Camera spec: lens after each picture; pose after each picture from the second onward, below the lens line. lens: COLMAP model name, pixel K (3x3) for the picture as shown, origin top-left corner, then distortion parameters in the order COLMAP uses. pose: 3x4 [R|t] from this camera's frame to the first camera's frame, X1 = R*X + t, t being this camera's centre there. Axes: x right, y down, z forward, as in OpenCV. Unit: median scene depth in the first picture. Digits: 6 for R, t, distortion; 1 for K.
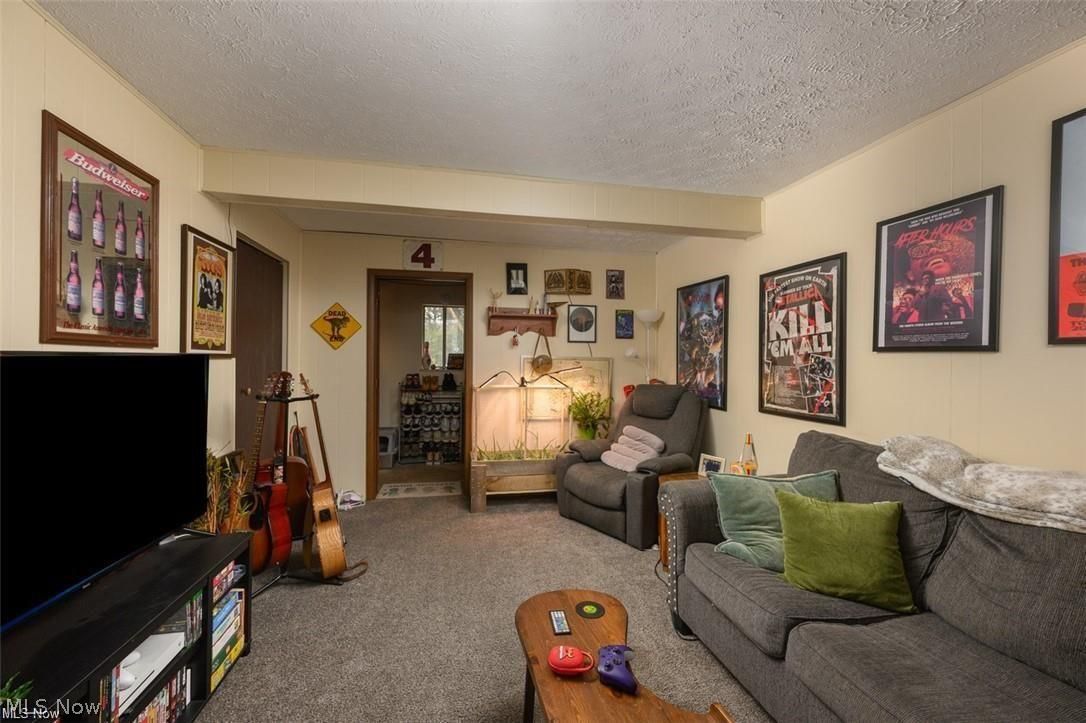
lens RADIAL K [[426.3, 0, 540.3], [0, 426.3, 359.6], [0, 0, 1]] dist [-0.000402, -0.000010]
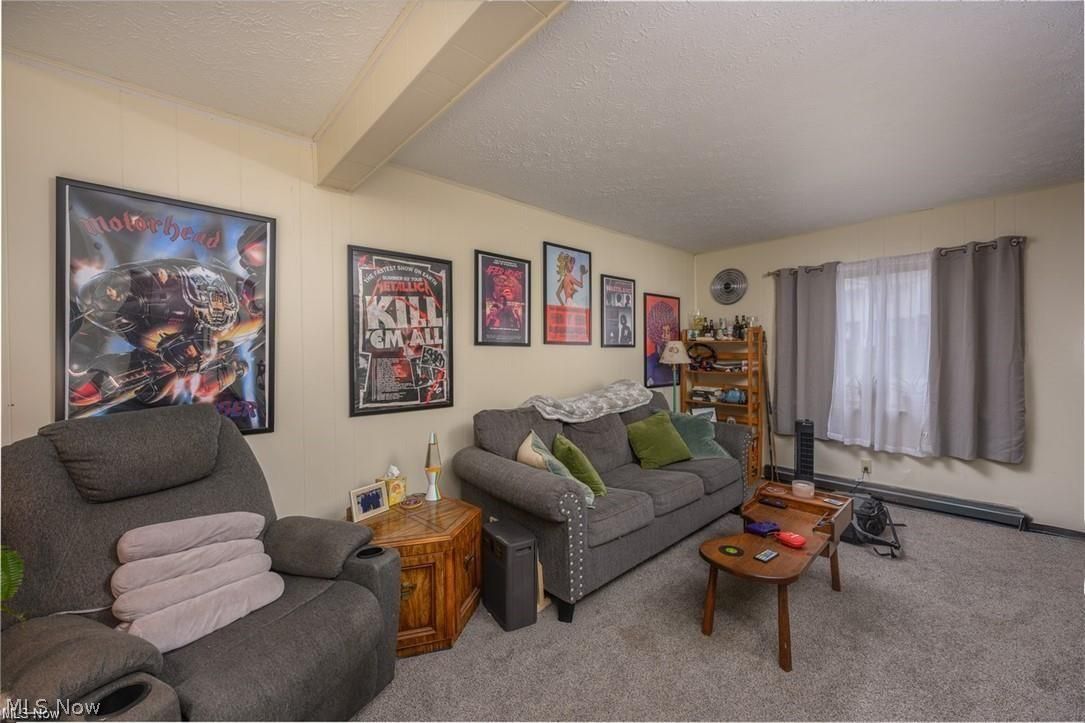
lens RADIAL K [[425.9, 0, 541.6], [0, 425.9, 356.9], [0, 0, 1]] dist [-0.000402, -0.000010]
pose [[-0.497370, -0.019063, 0.867329, -0.413475], [-0.003446, 0.999794, 0.019998, -0.007807], [-0.867532, 0.006958, -0.497333, 1.266441]]
